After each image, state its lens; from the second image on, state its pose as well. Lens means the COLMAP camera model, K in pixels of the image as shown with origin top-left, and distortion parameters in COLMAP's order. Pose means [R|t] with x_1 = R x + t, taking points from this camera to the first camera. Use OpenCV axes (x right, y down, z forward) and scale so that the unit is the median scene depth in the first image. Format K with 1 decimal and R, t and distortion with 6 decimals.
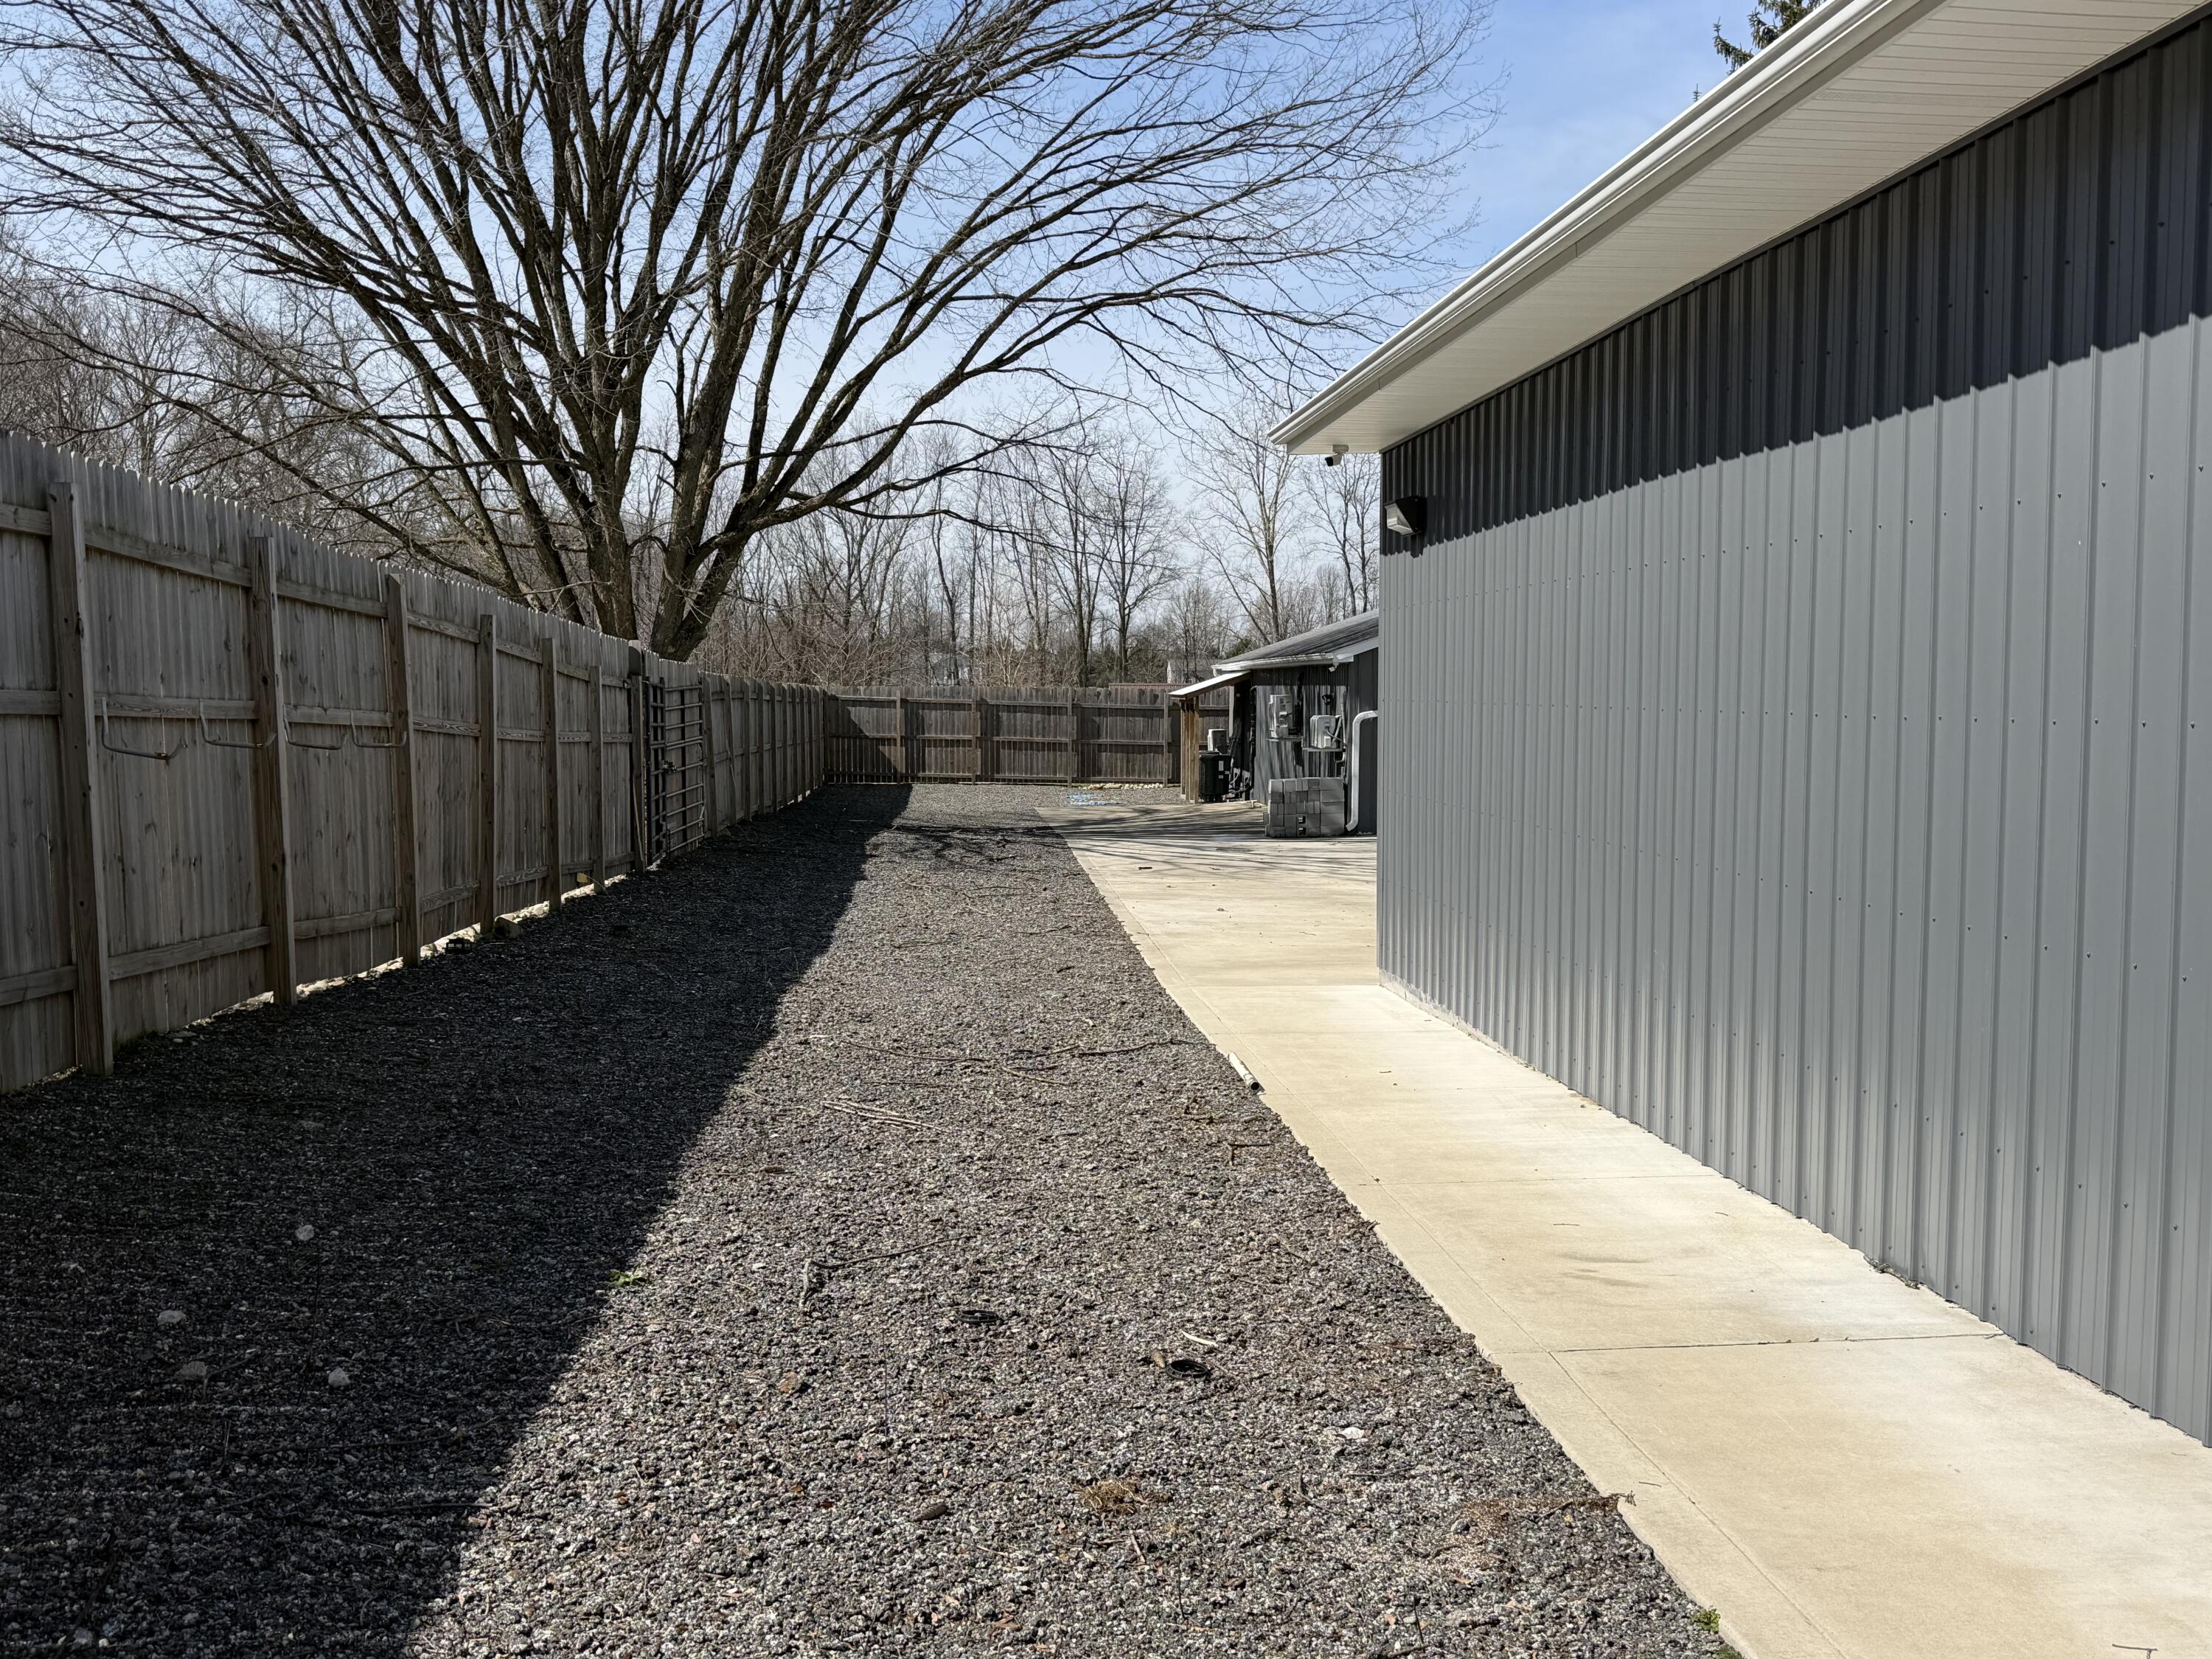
lens RADIAL K [[2196.4, 0, 1106.0], [0, 2196.4, 829.5], [0, 0, 1]] dist [0.207190, -0.390433]
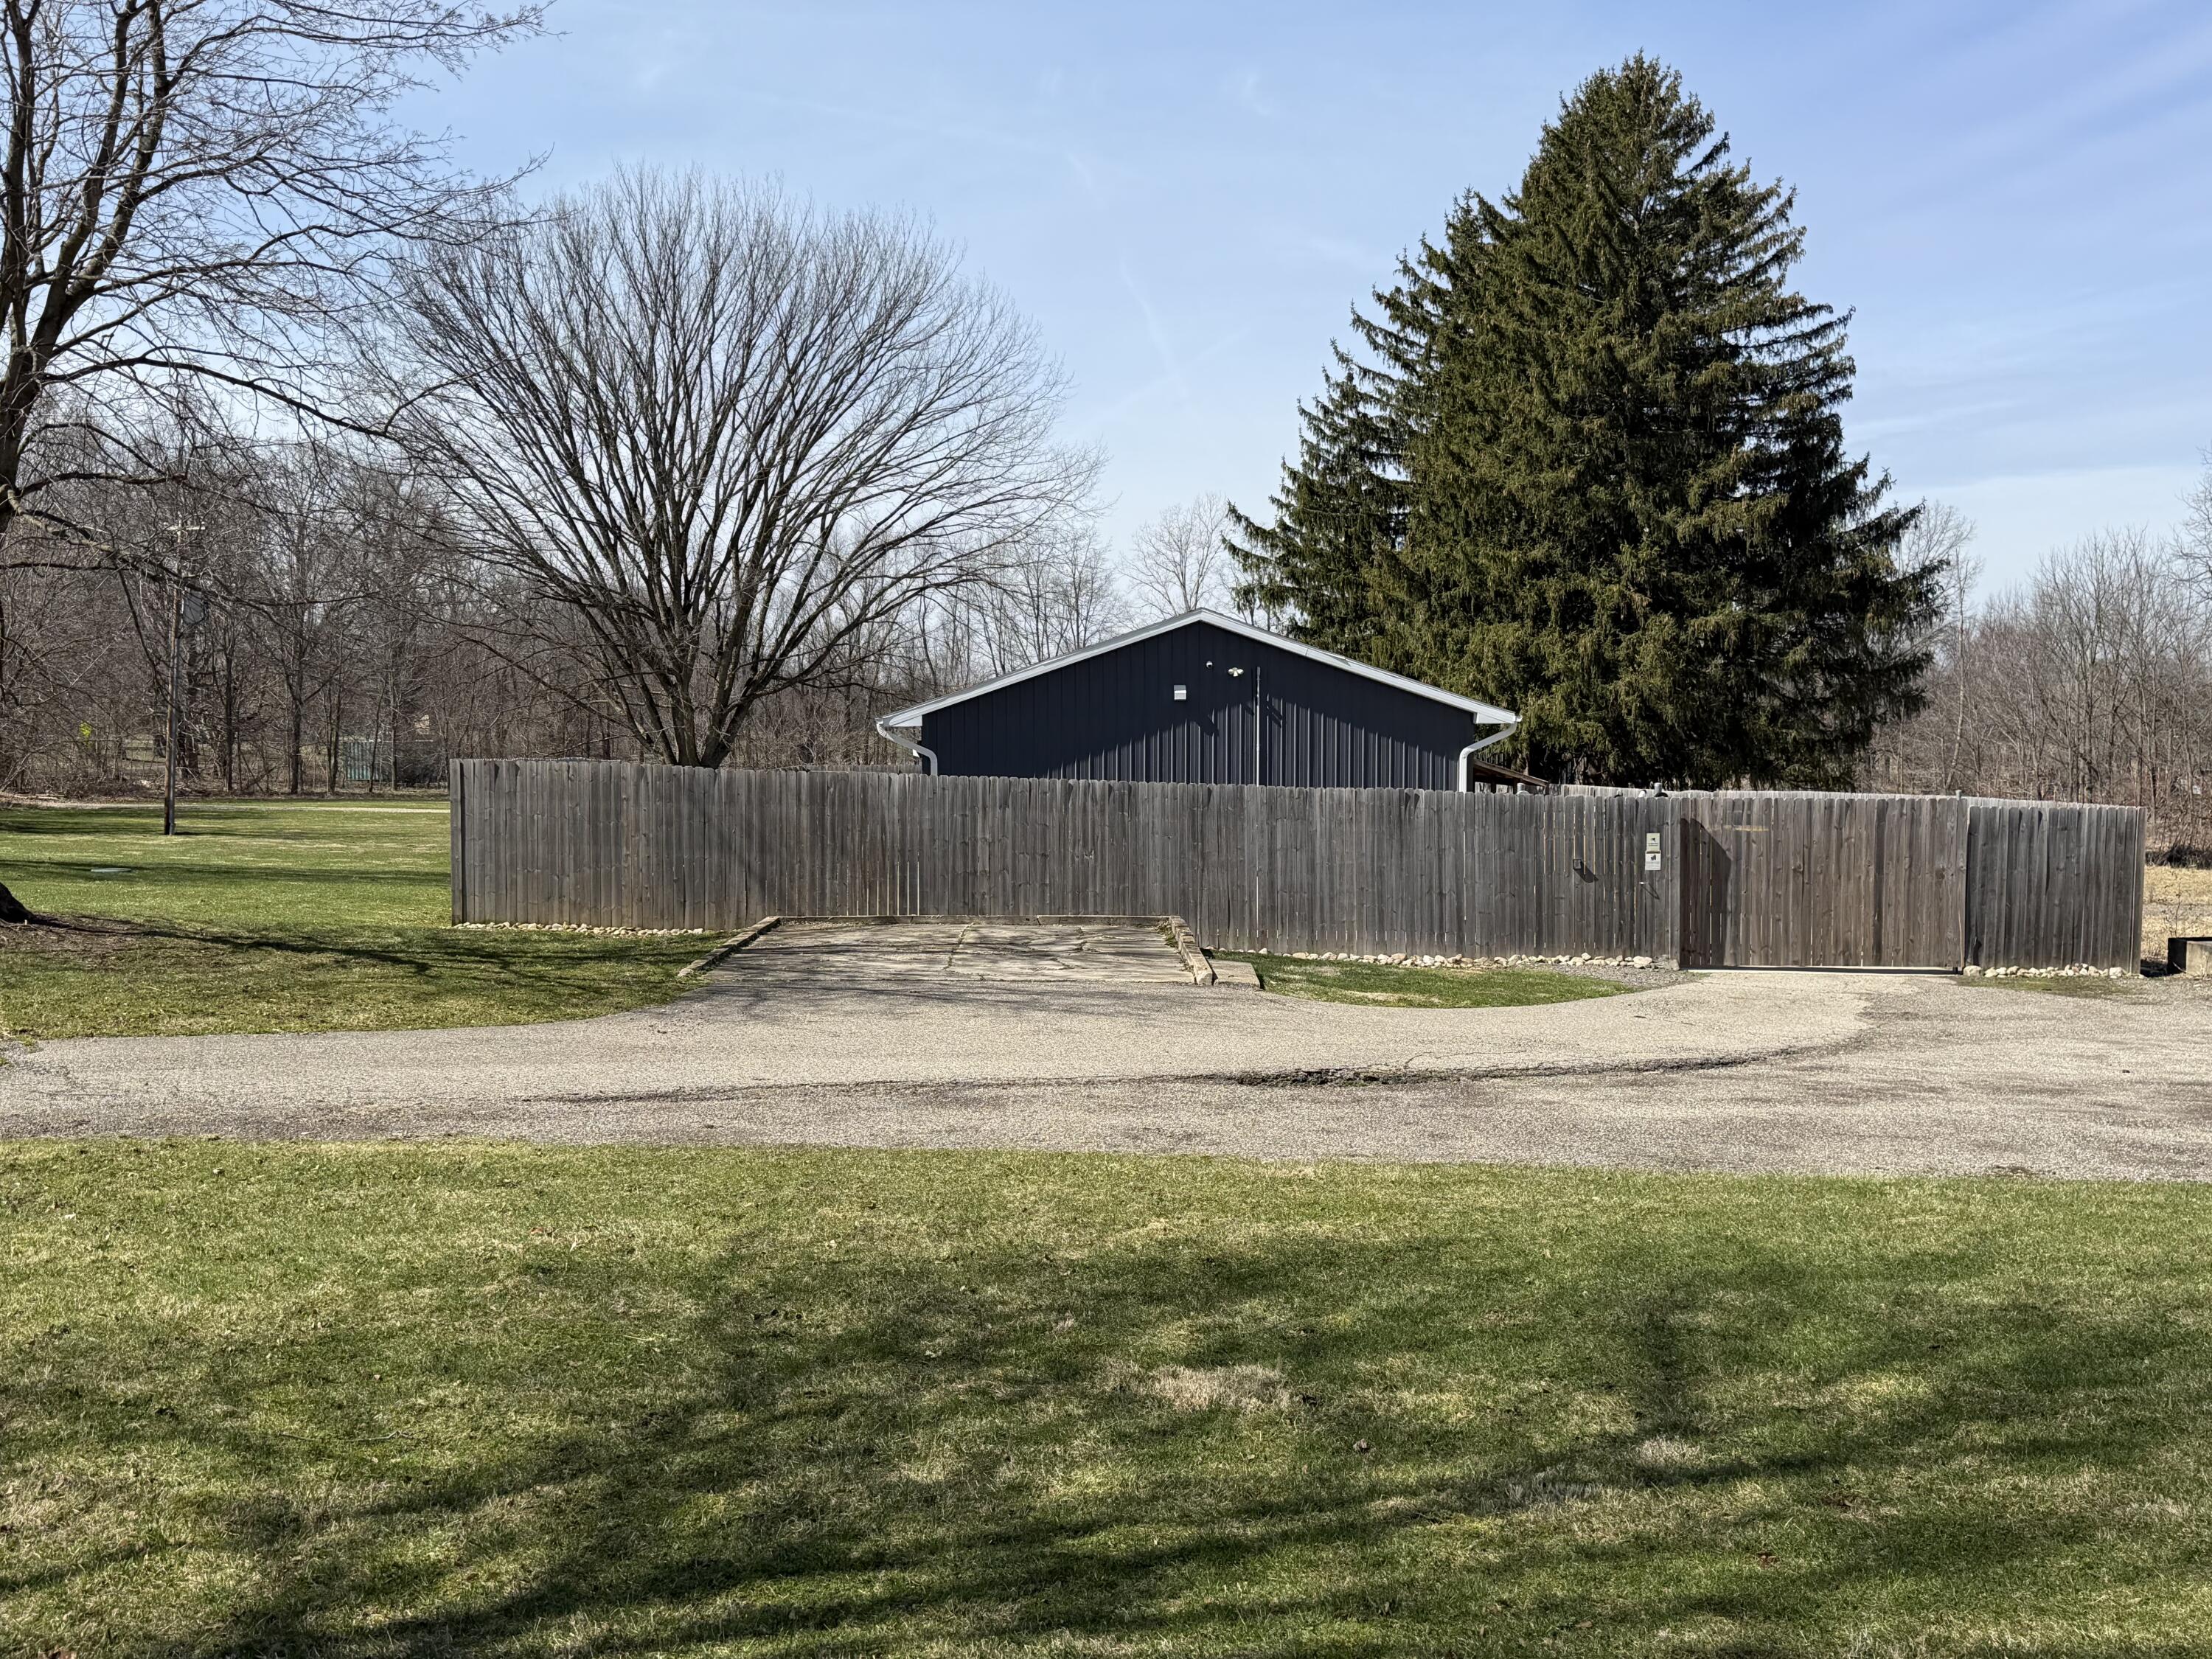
lens RADIAL K [[2196.4, 0, 1106.0], [0, 2196.4, 829.5], [0, 0, 1]] dist [0.207190, -0.390433]
pose [[0.999916, -0.005140, -0.011889, 0.112602], [0.004938, 0.999844, -0.016937, 0.010426], [0.011975, 0.016877, 0.999786, -0.615584]]
